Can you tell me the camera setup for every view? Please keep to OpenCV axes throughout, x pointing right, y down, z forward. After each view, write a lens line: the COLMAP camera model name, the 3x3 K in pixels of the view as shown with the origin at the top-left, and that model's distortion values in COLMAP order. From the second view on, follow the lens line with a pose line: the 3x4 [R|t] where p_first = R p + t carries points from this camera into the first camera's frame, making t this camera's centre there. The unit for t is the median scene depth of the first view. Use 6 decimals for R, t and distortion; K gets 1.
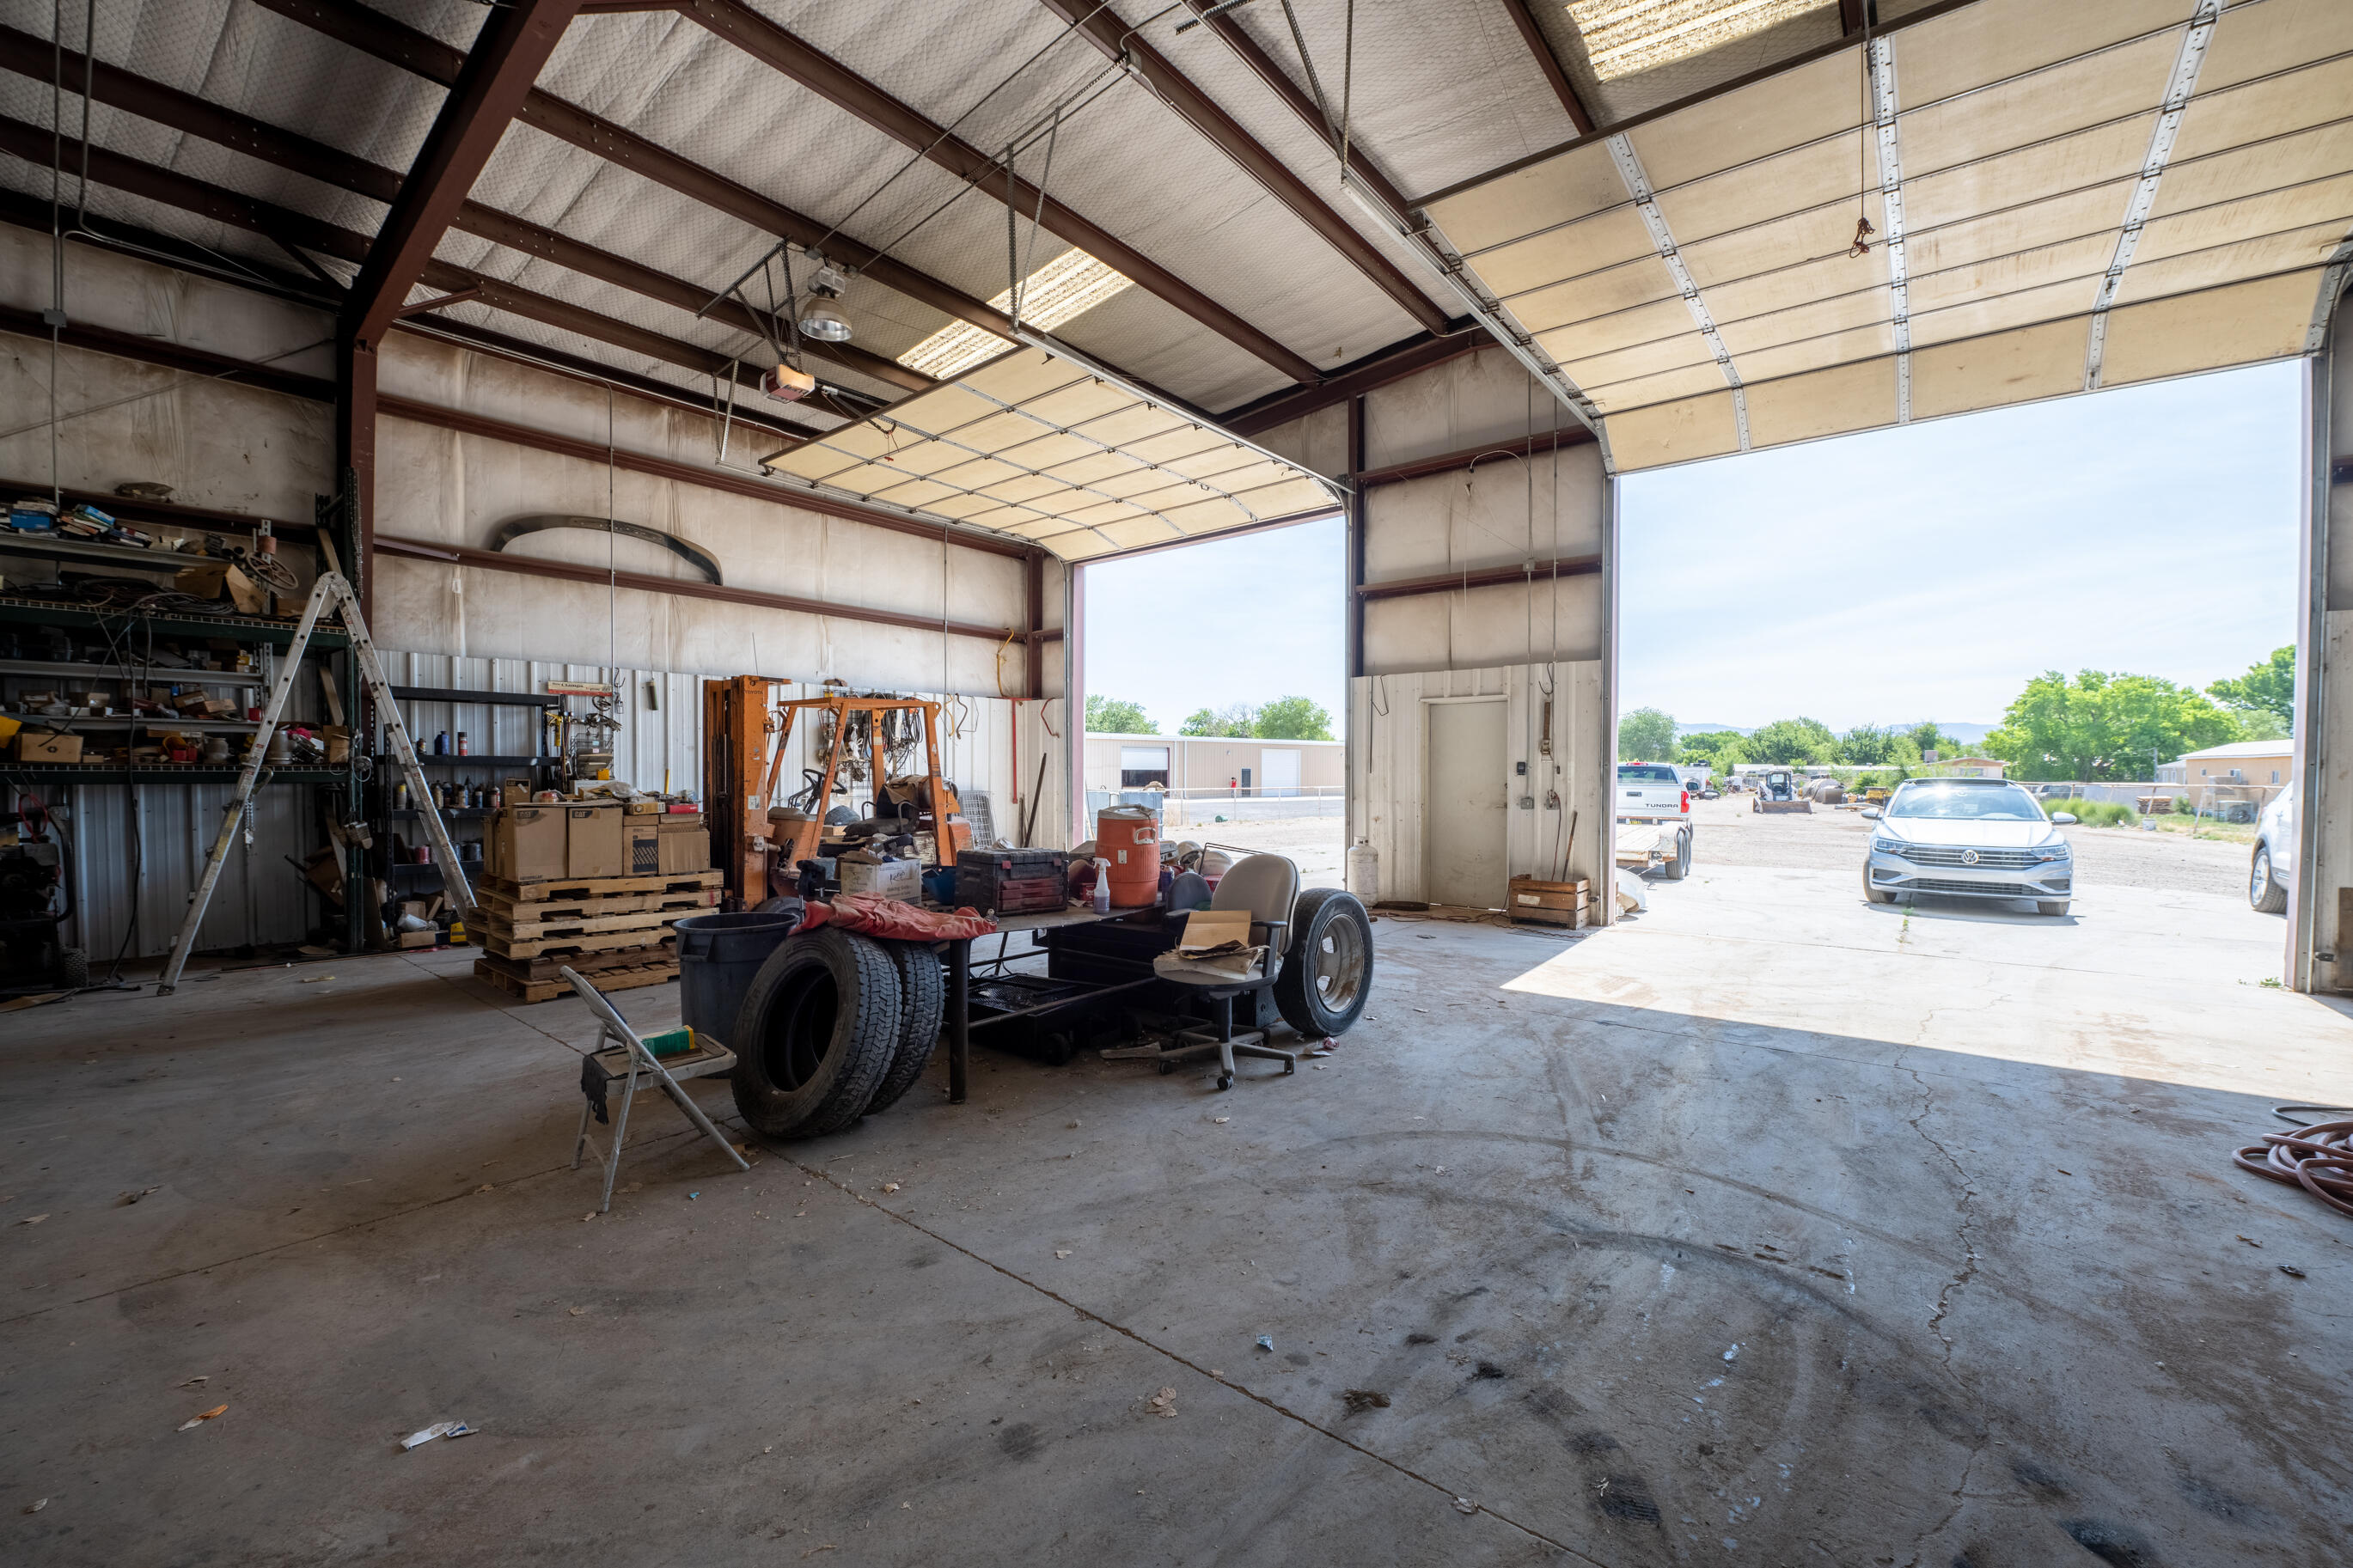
lens RADIAL K [[934.5, 0, 1185.9], [0, 934.5, 788.1], [0, 0, 1]] dist [-0.019729, -0.000012]
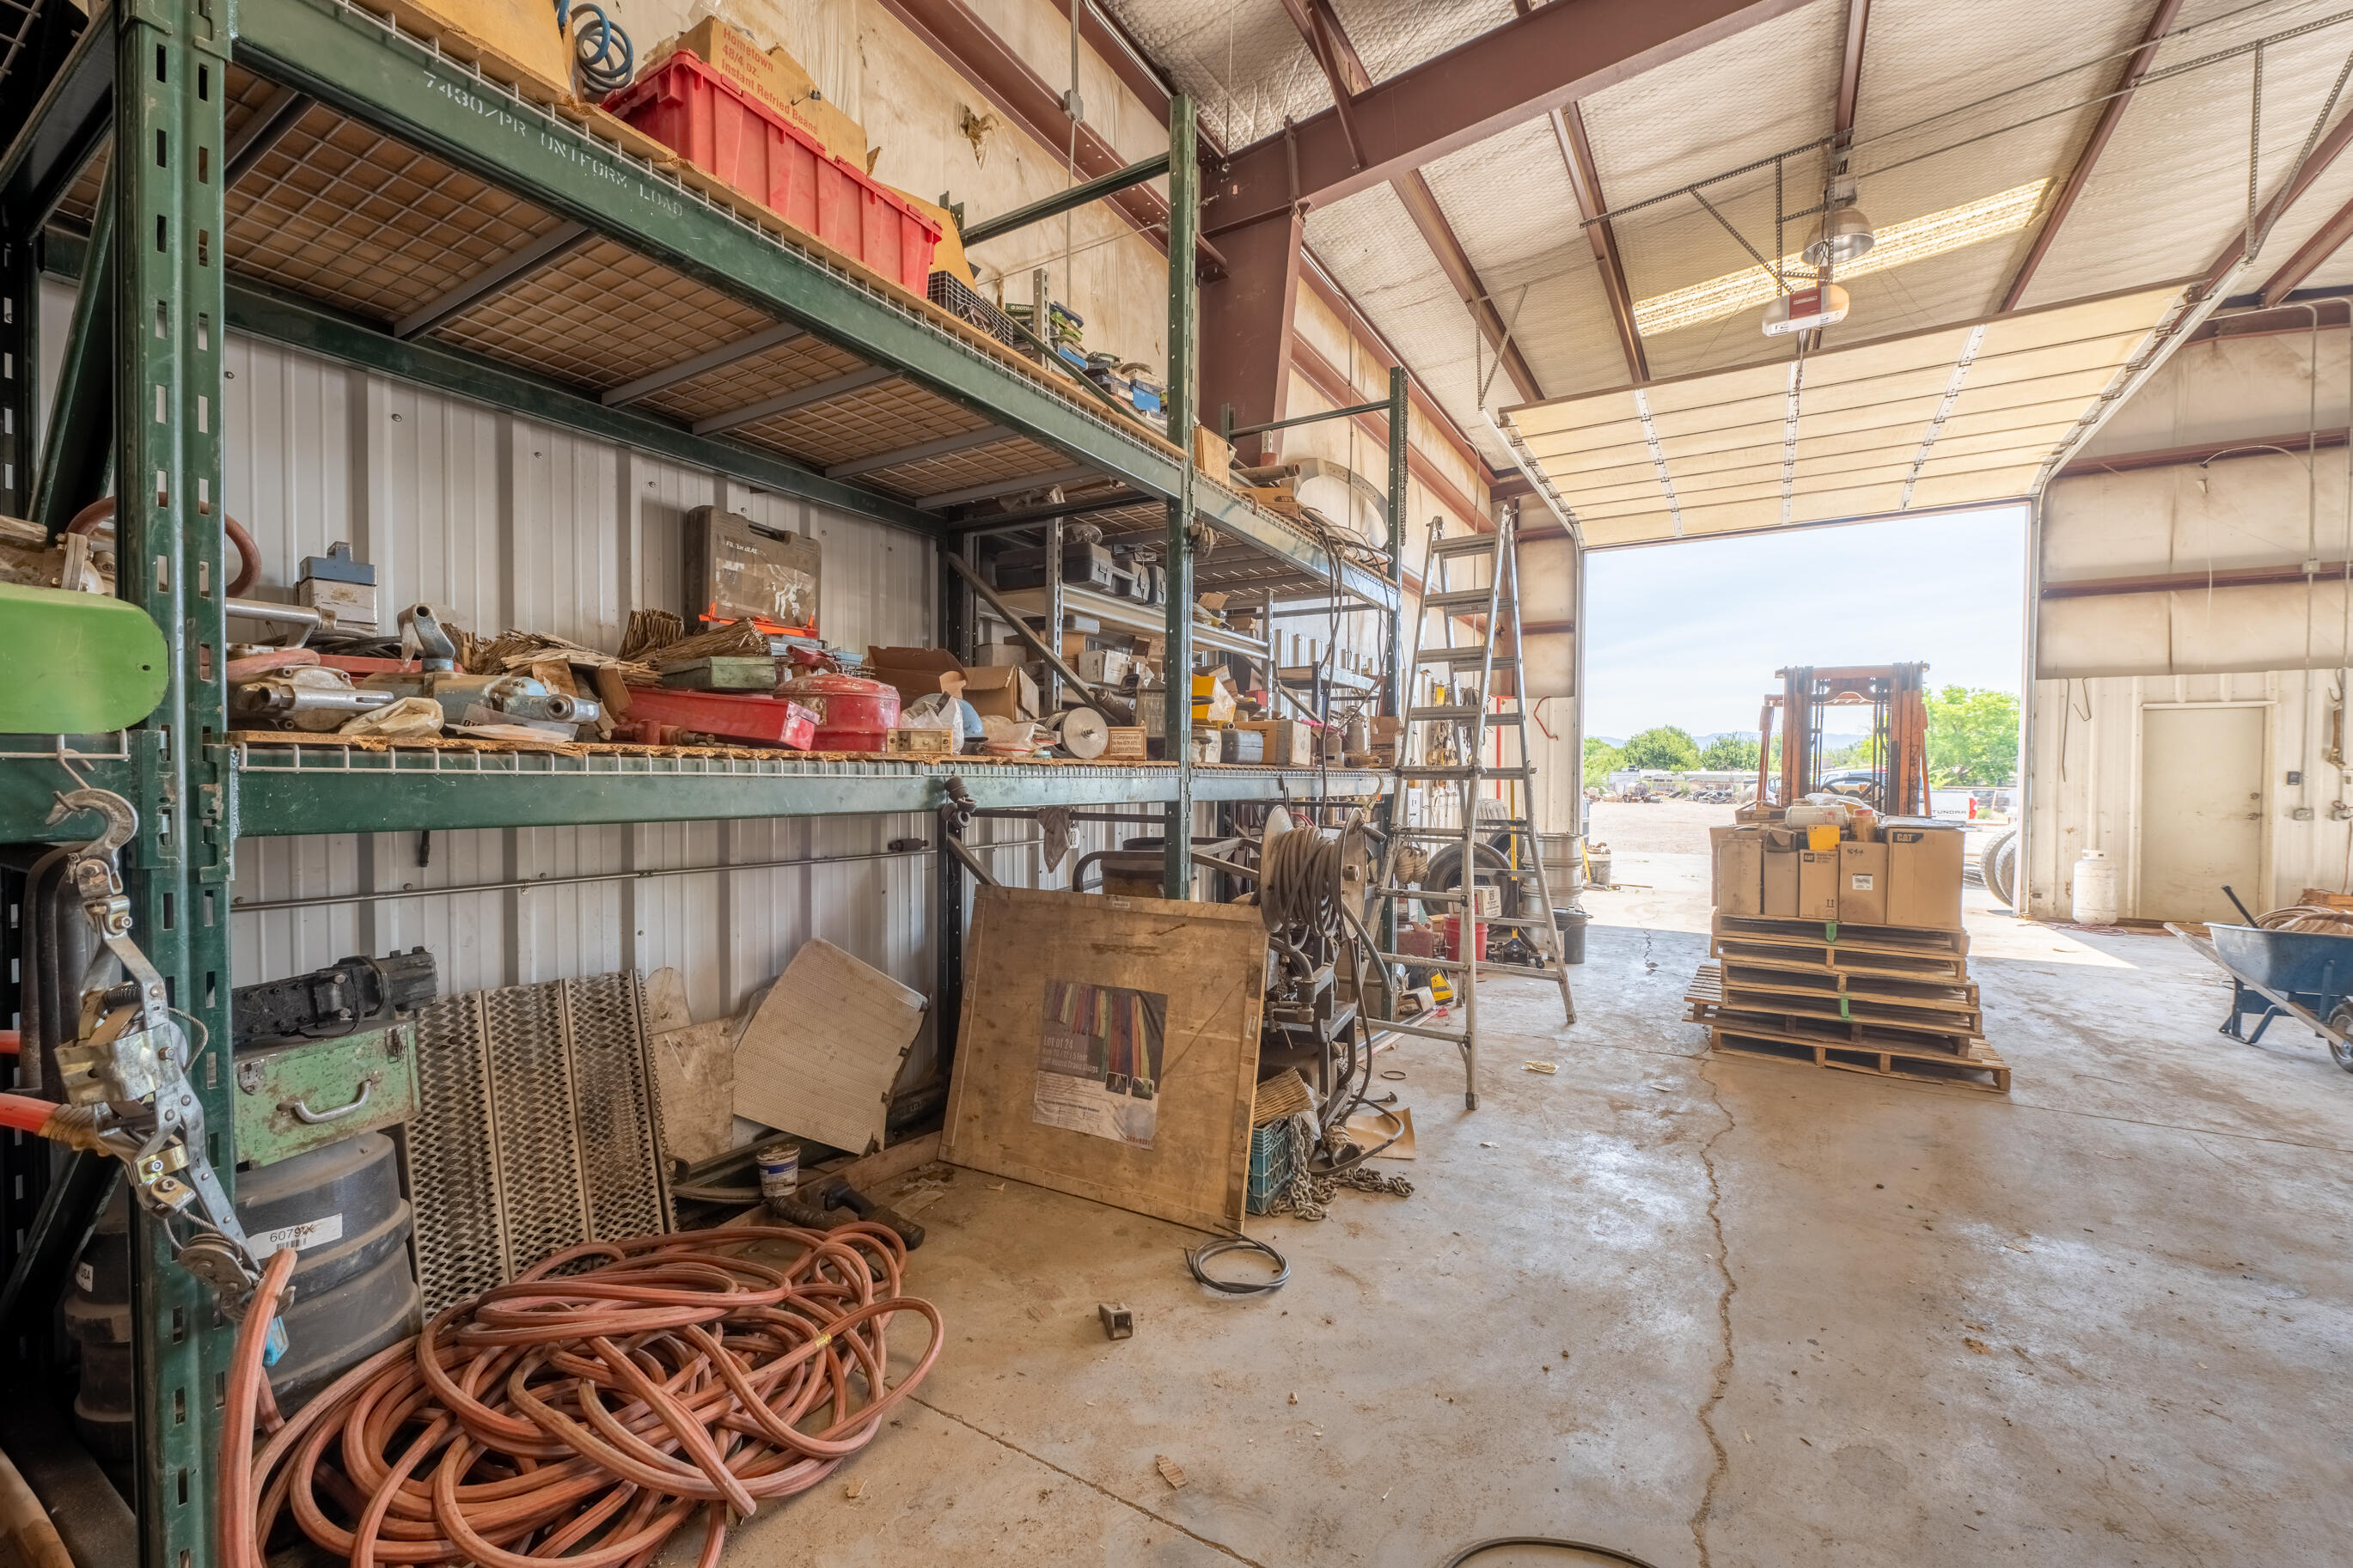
lens RADIAL K [[940.6, 0, 1199.5], [0, 940.6, 794.1], [0, 0, 1]] dist [-0.001409, -0.000203]
pose [[0.989362, 0.002227, 0.145457, -0.835525], [-0.002840, 0.999988, 0.004009, -0.004796], [-0.145446, -0.004379, 0.989356, 0.193332]]
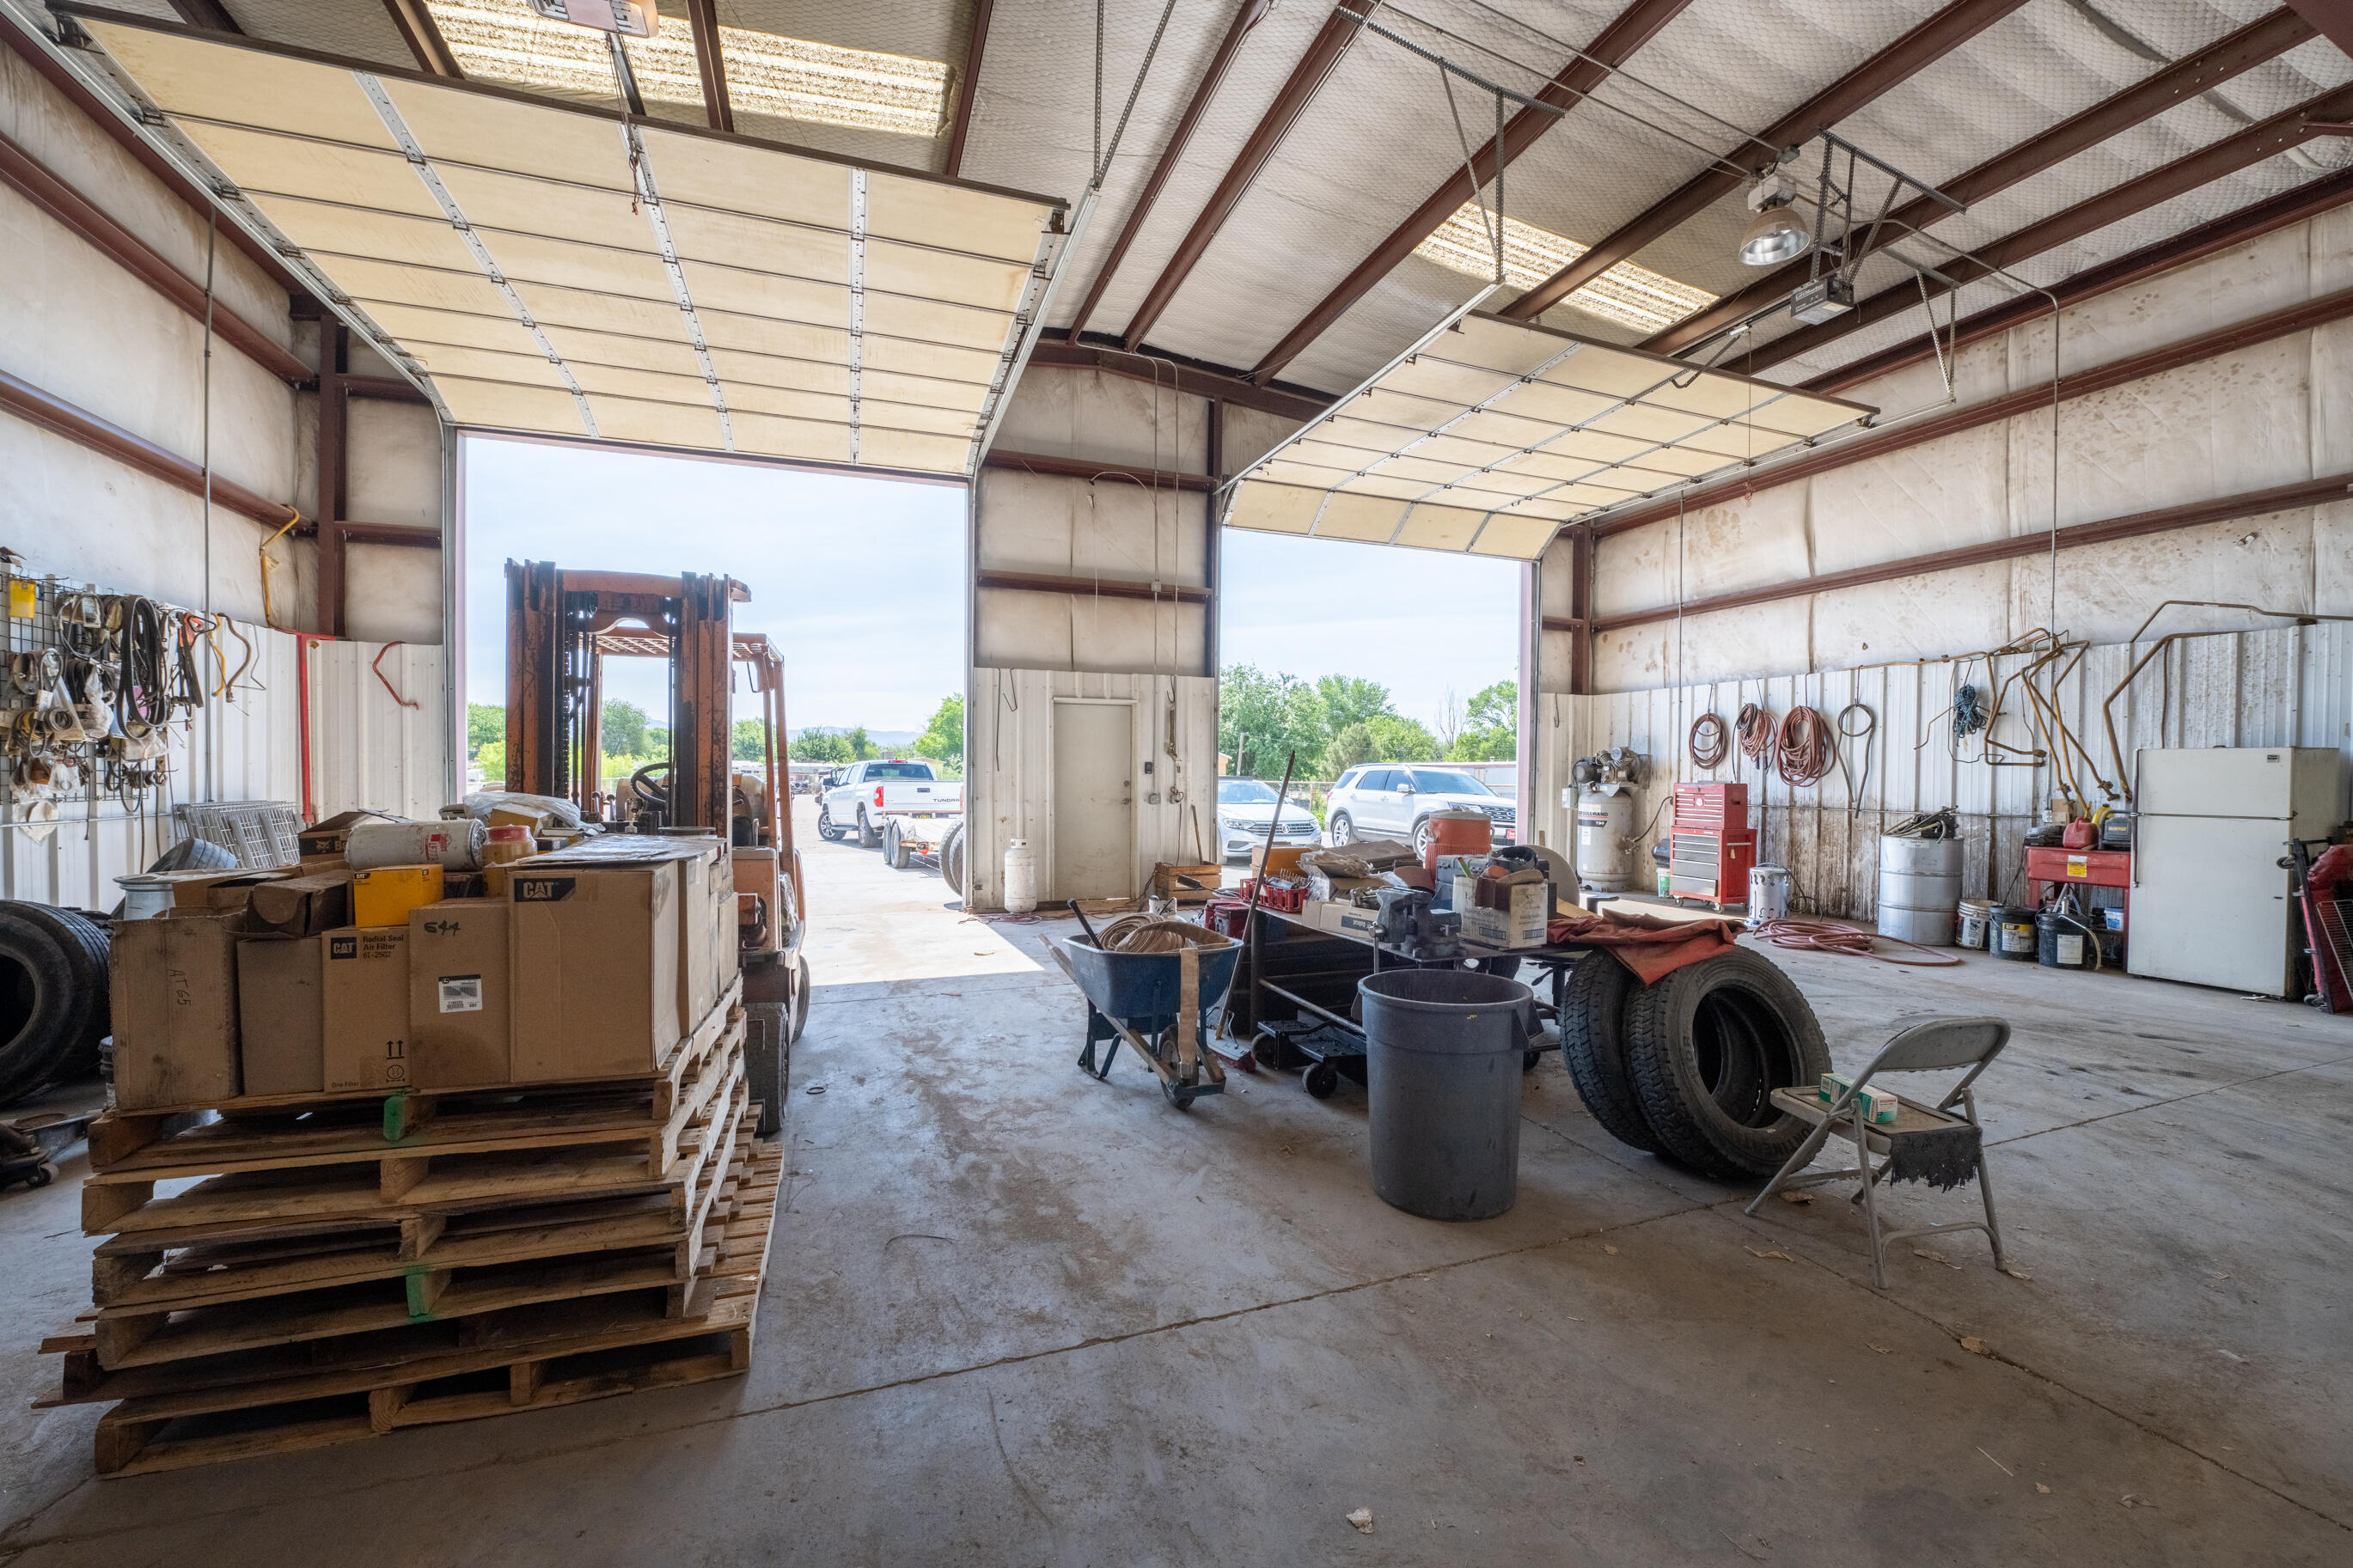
lens RADIAL K [[934.5, 0, 1185.9], [0, 934.5, 788.1], [0, 0, 1]] dist [-0.019729, -0.000012]
pose [[0.511964, -0.011243, 0.858933, -0.534958], [0.006752, 0.999936, 0.009064, -0.006185], [-0.858980, 0.001159, 0.512008, 0.365591]]
